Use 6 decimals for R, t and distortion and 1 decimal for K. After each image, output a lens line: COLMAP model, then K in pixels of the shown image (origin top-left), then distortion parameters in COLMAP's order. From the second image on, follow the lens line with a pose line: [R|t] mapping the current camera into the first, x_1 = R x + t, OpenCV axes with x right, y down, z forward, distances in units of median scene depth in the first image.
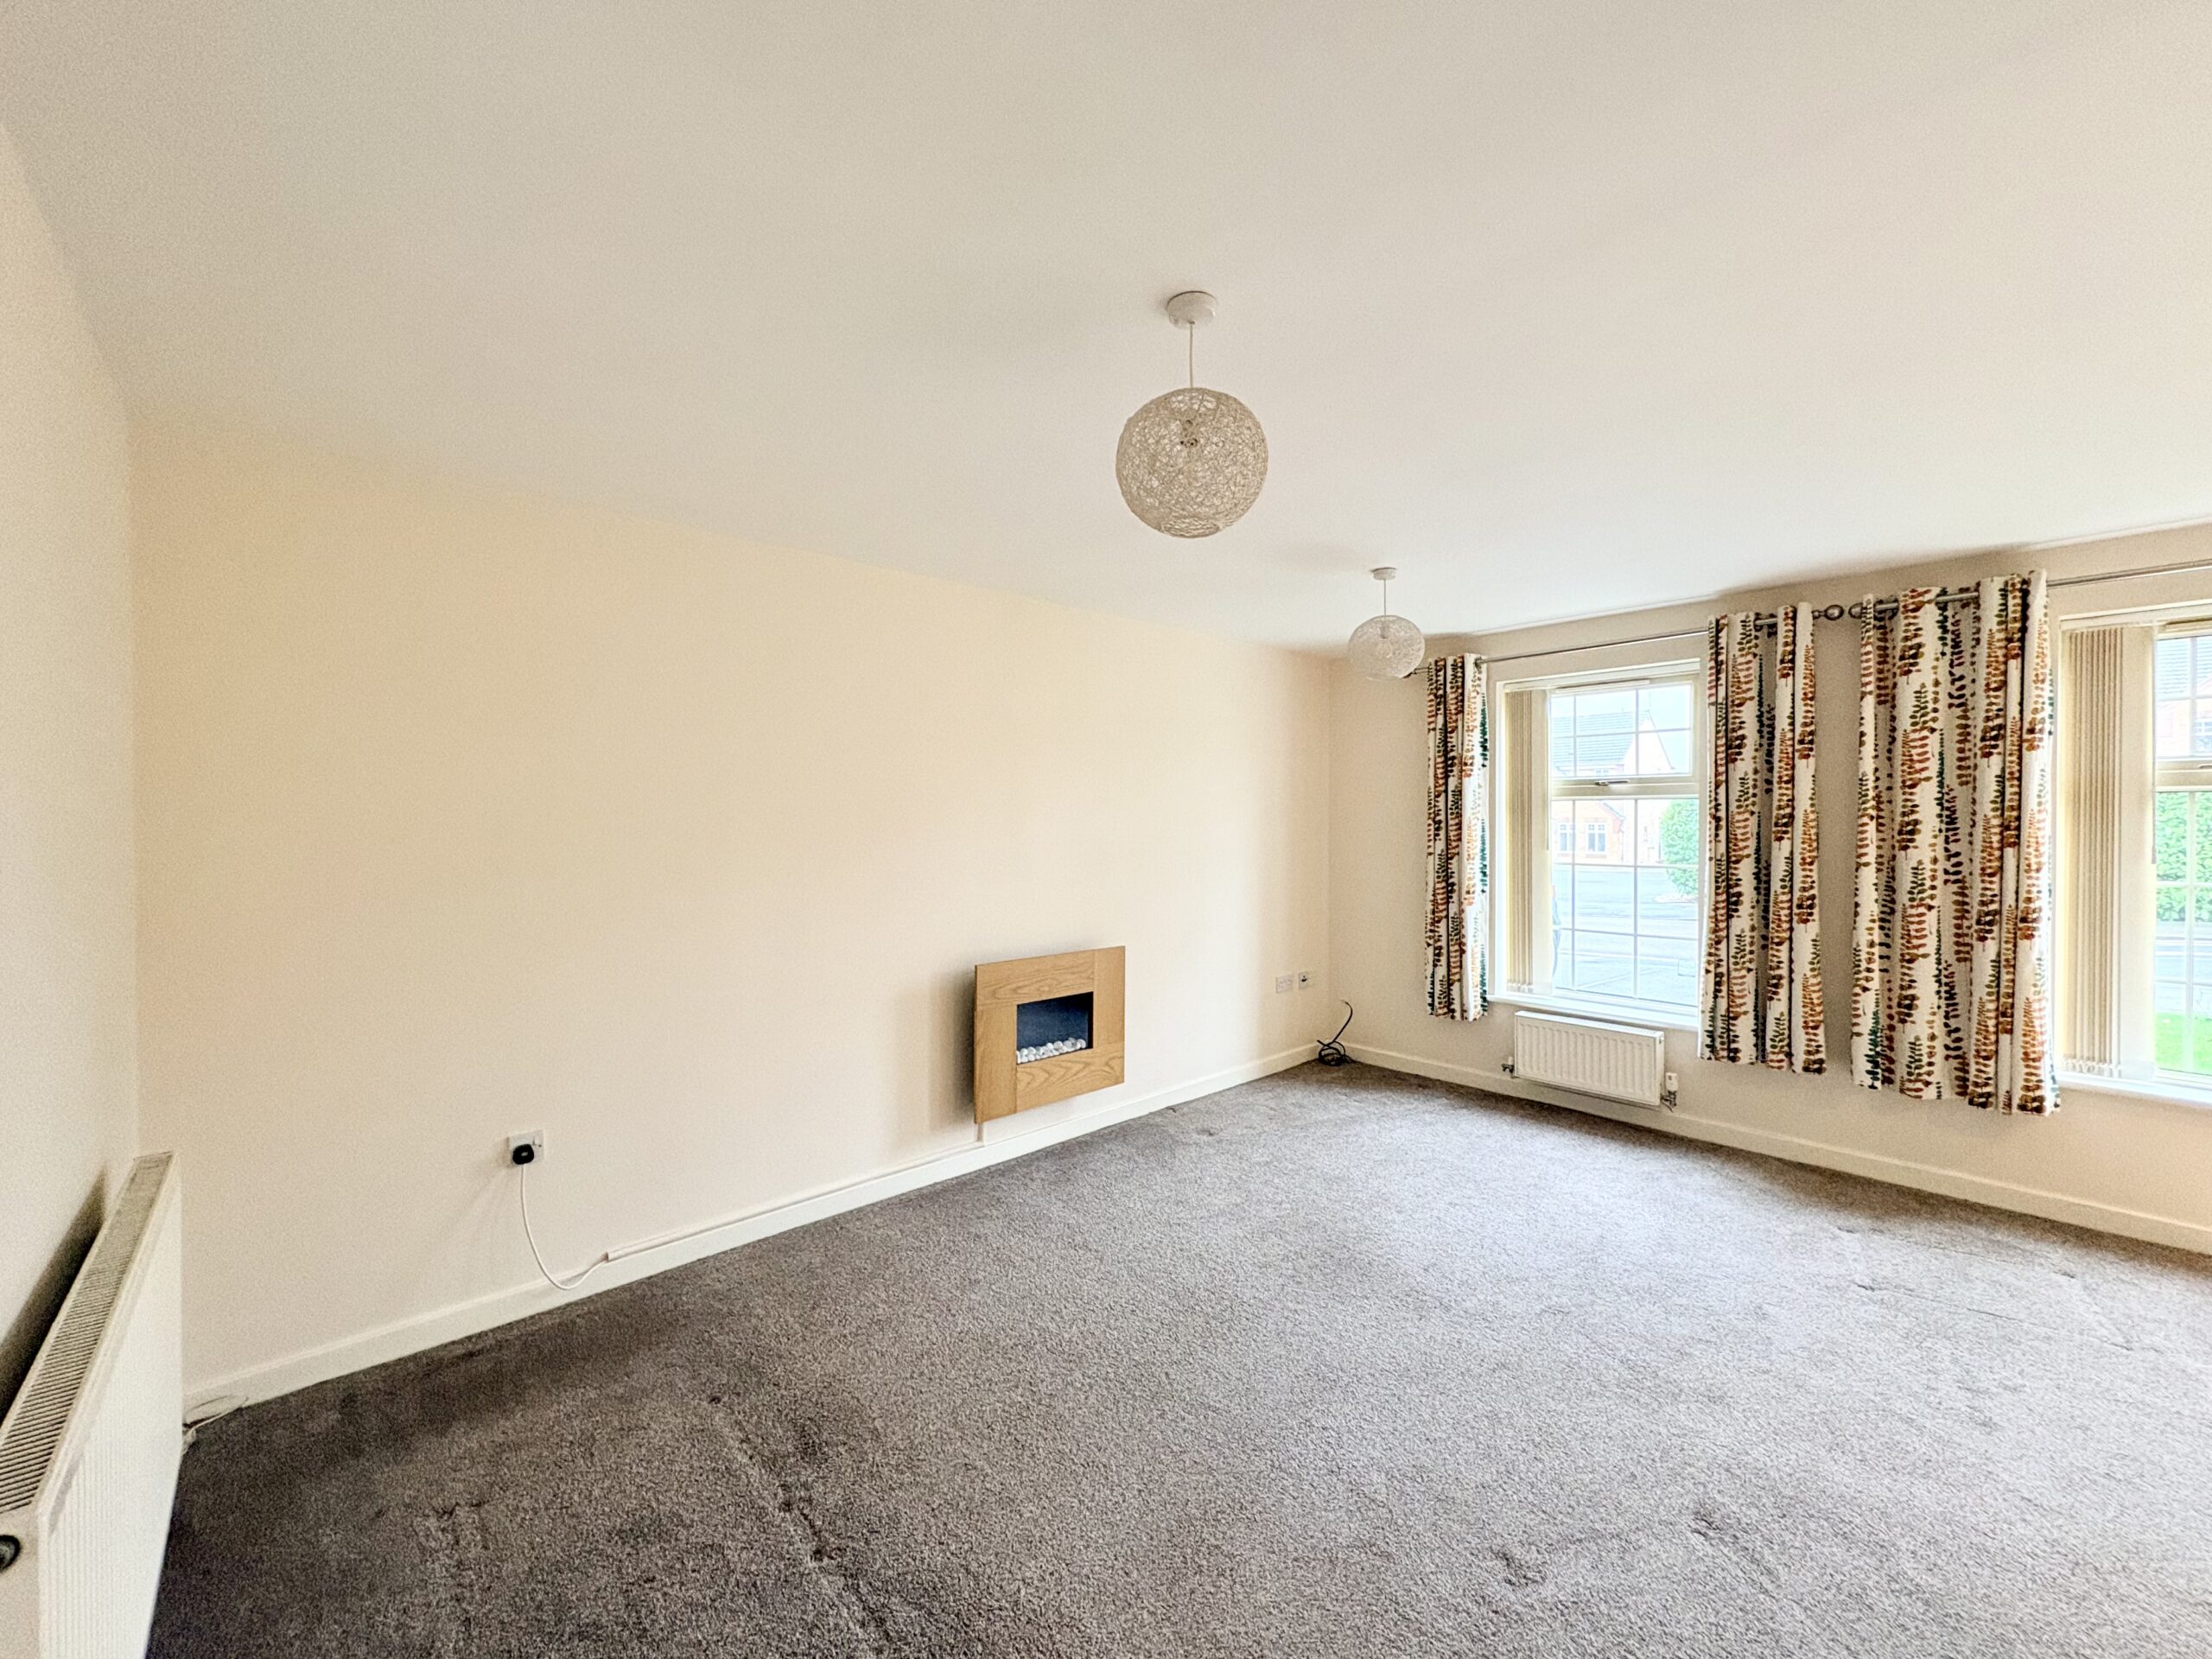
lens RADIAL K [[878.6, 0, 1102.2], [0, 878.6, 828.7], [0, 0, 1]] dist [-0.000197, -0.000325]
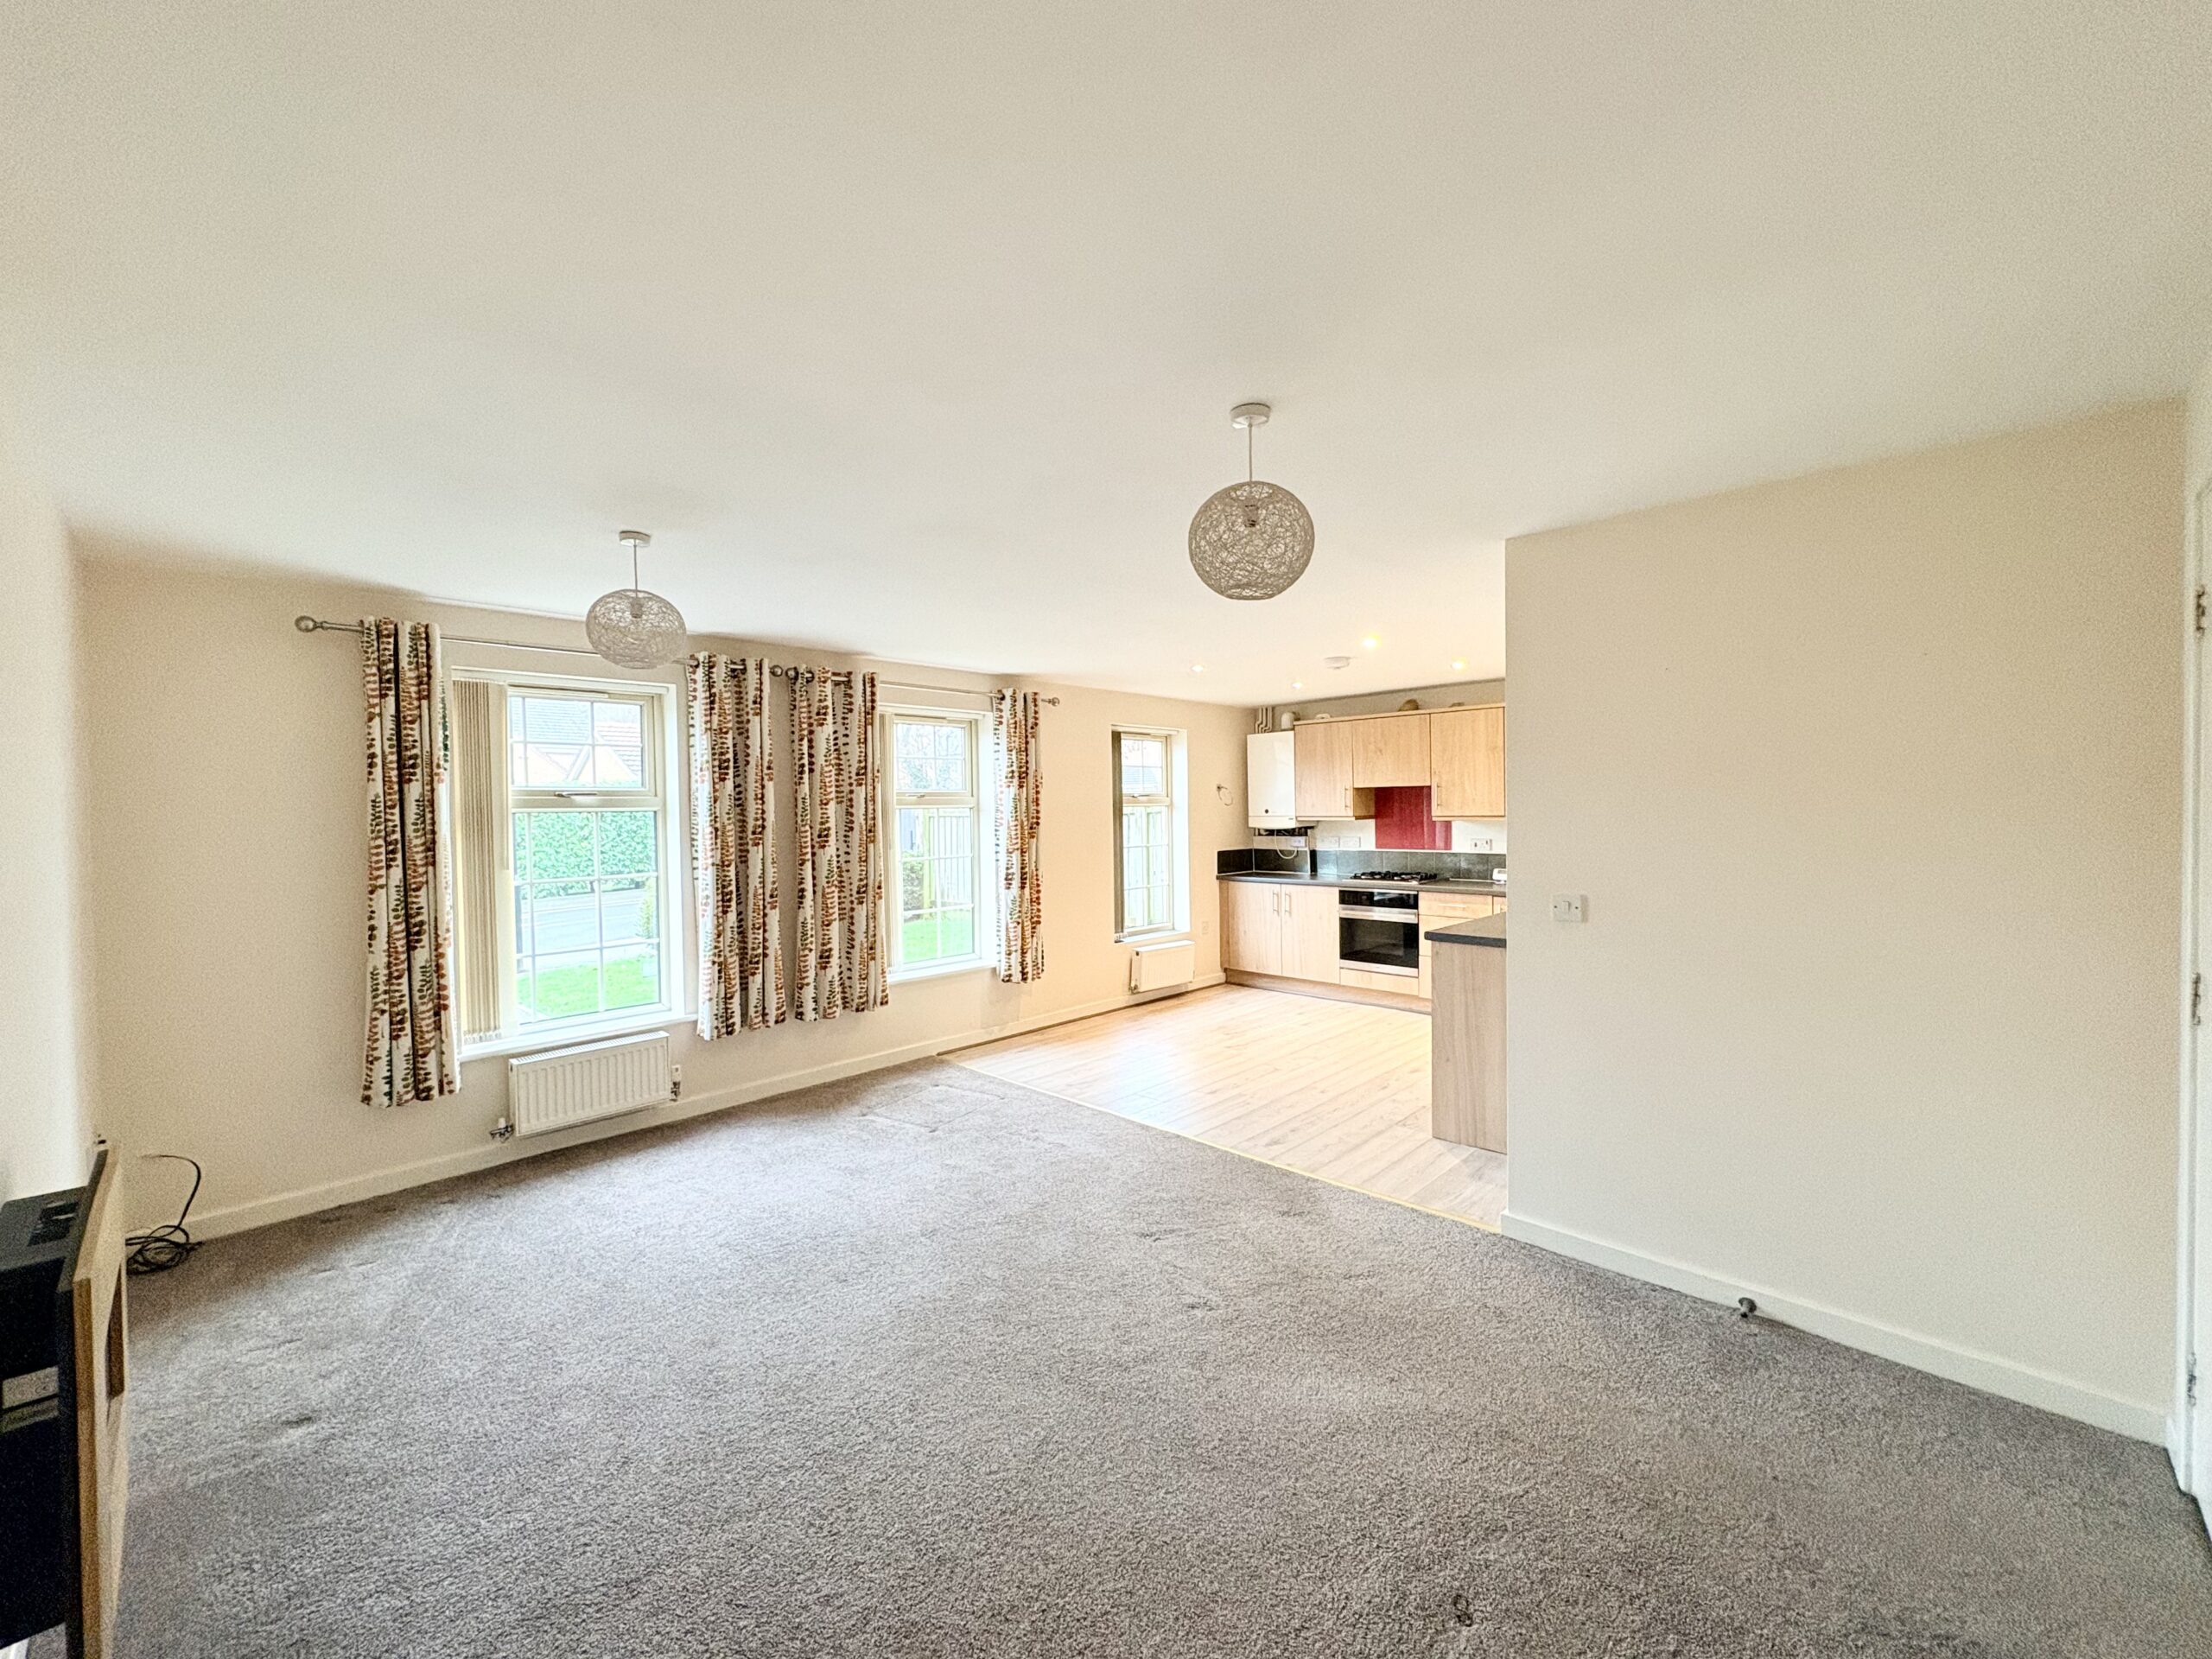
lens RADIAL K [[878.6, 0, 1102.2], [0, 878.6, 828.7], [0, 0, 1]] dist [-0.000197, -0.000325]
pose [[-0.062731, -0.017617, 0.997875, -0.581825], [0.029204, 0.999384, 0.019479, -0.023978], [-0.997603, 0.030364, -0.062178, 0.677522]]
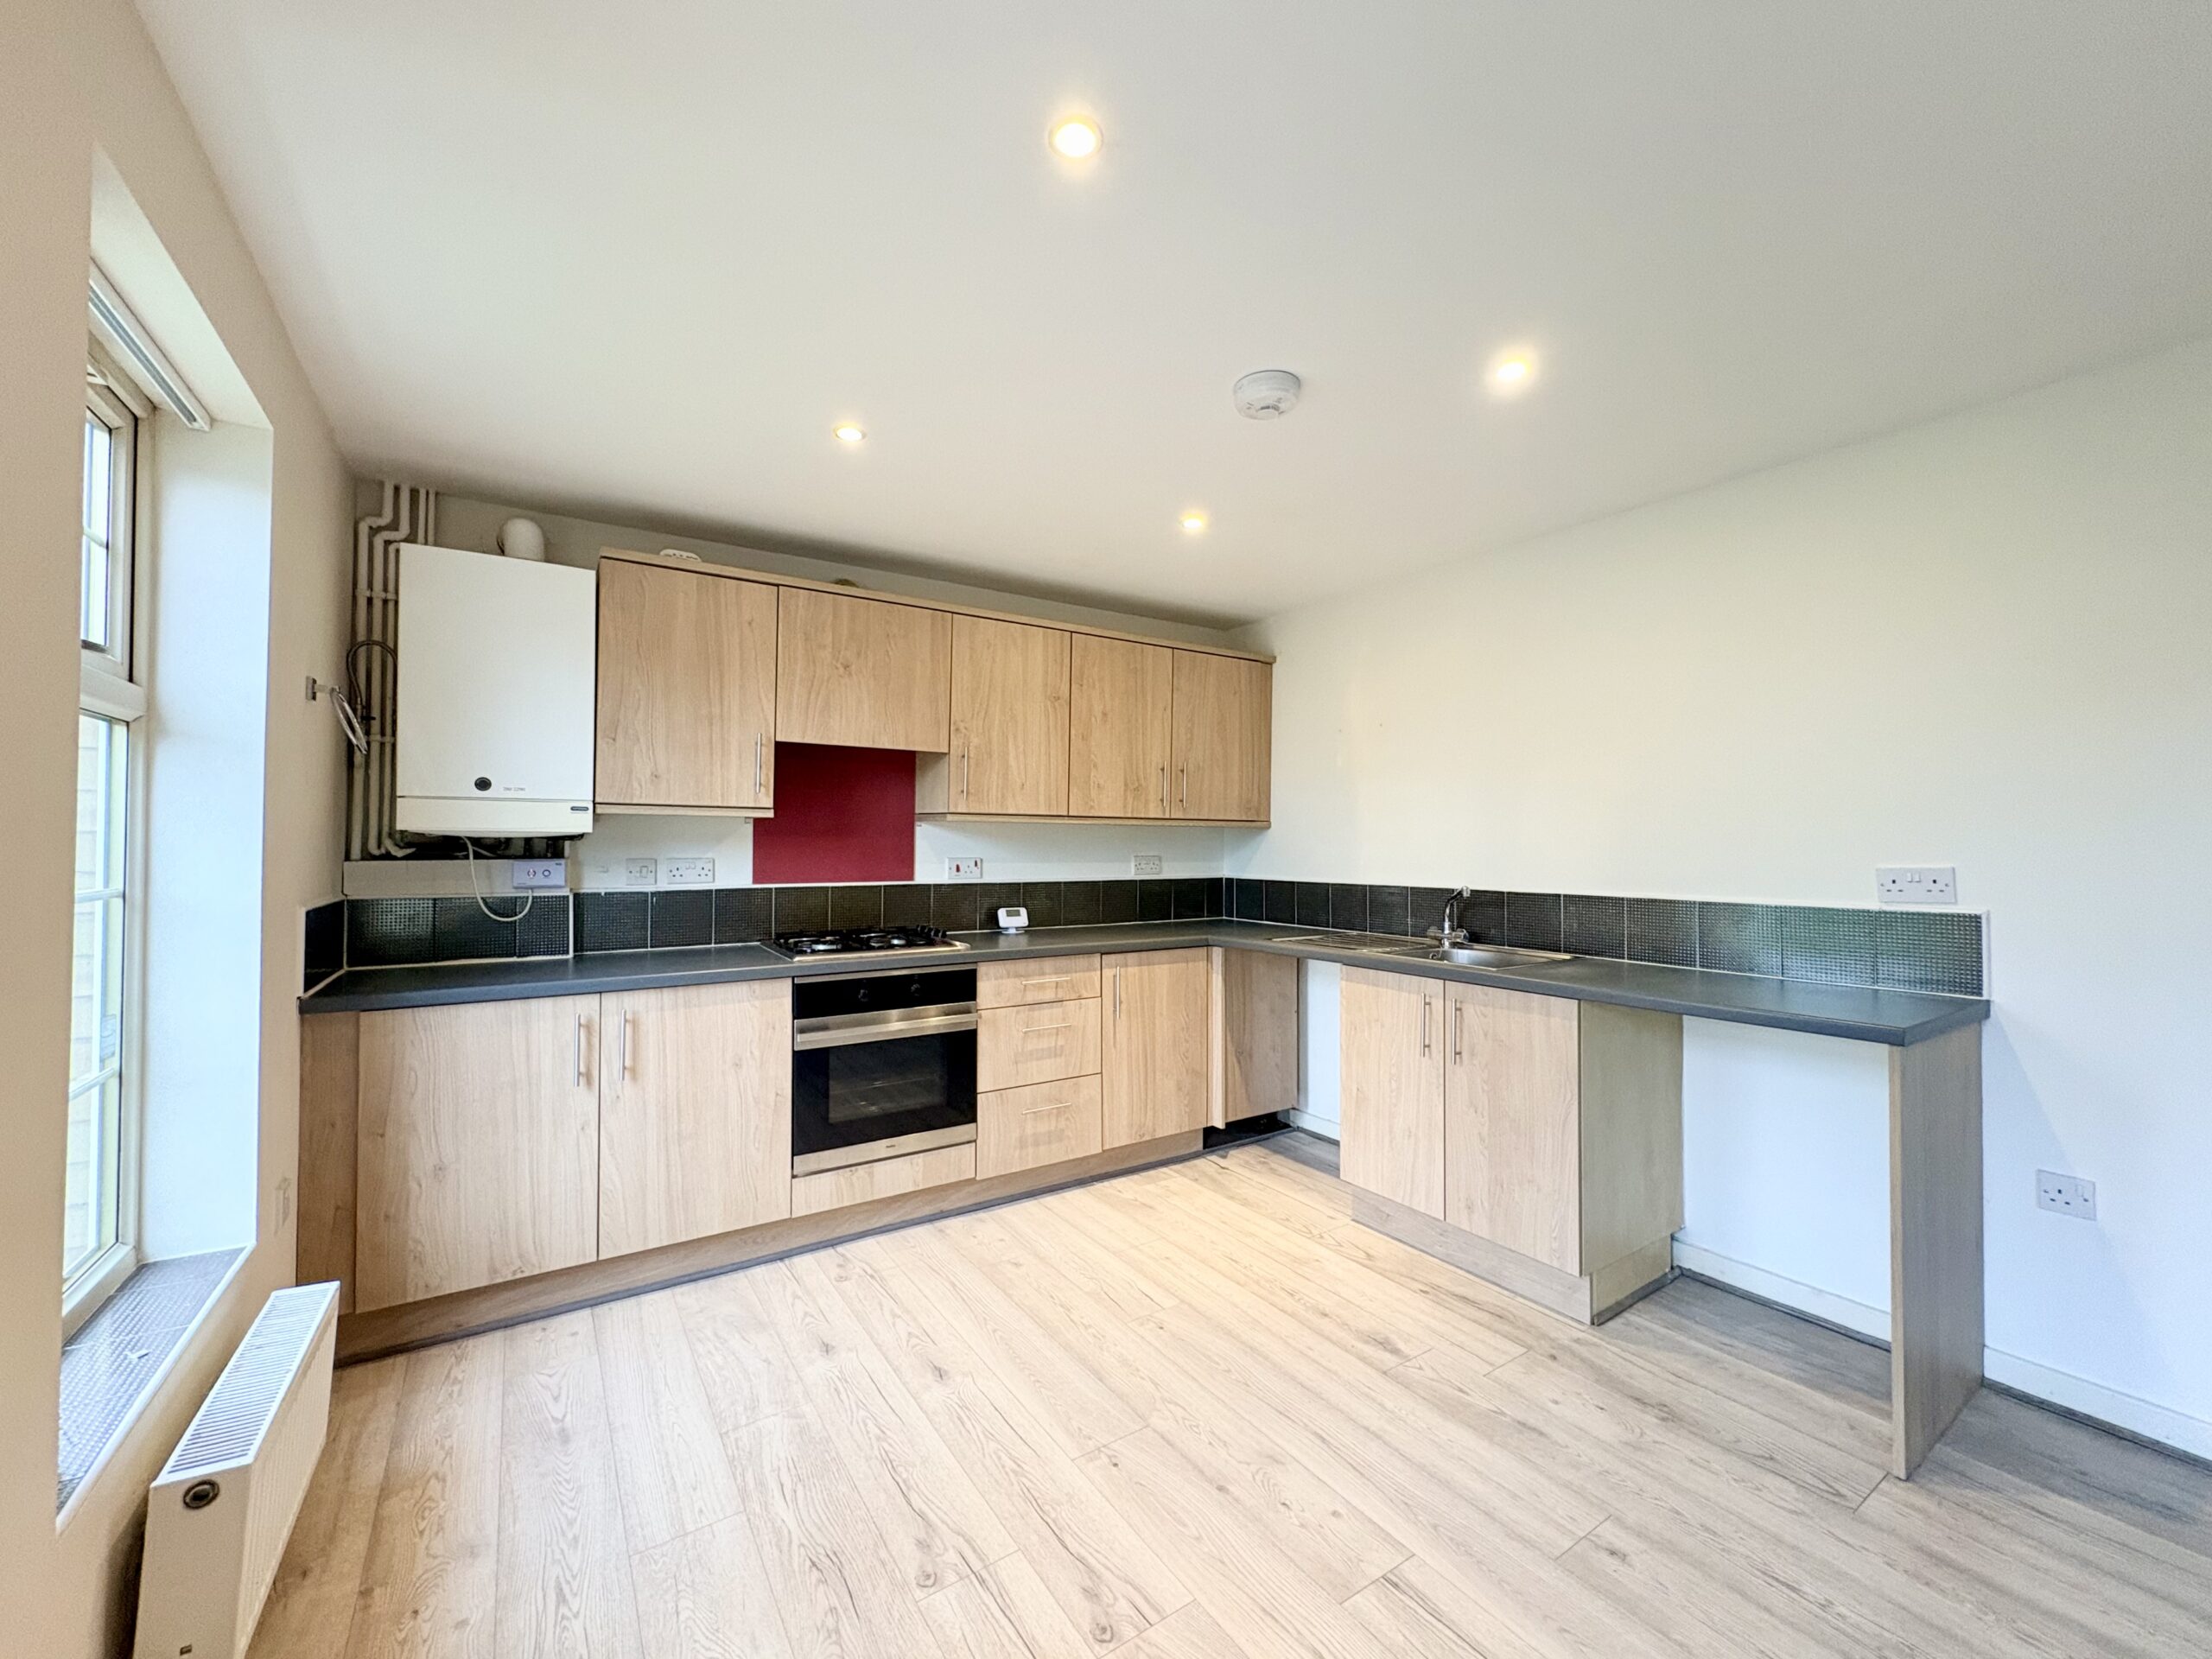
lens RADIAL K [[878.6, 0, 1102.2], [0, 878.6, 828.7], [0, 0, 1]] dist [-0.000197, -0.000325]
pose [[-0.987950, 0.003457, 0.154732, 1.096994], [0.002777, 0.999986, -0.004610, 0.034930], [-0.154746, -0.004124, -0.987946, 0.788291]]
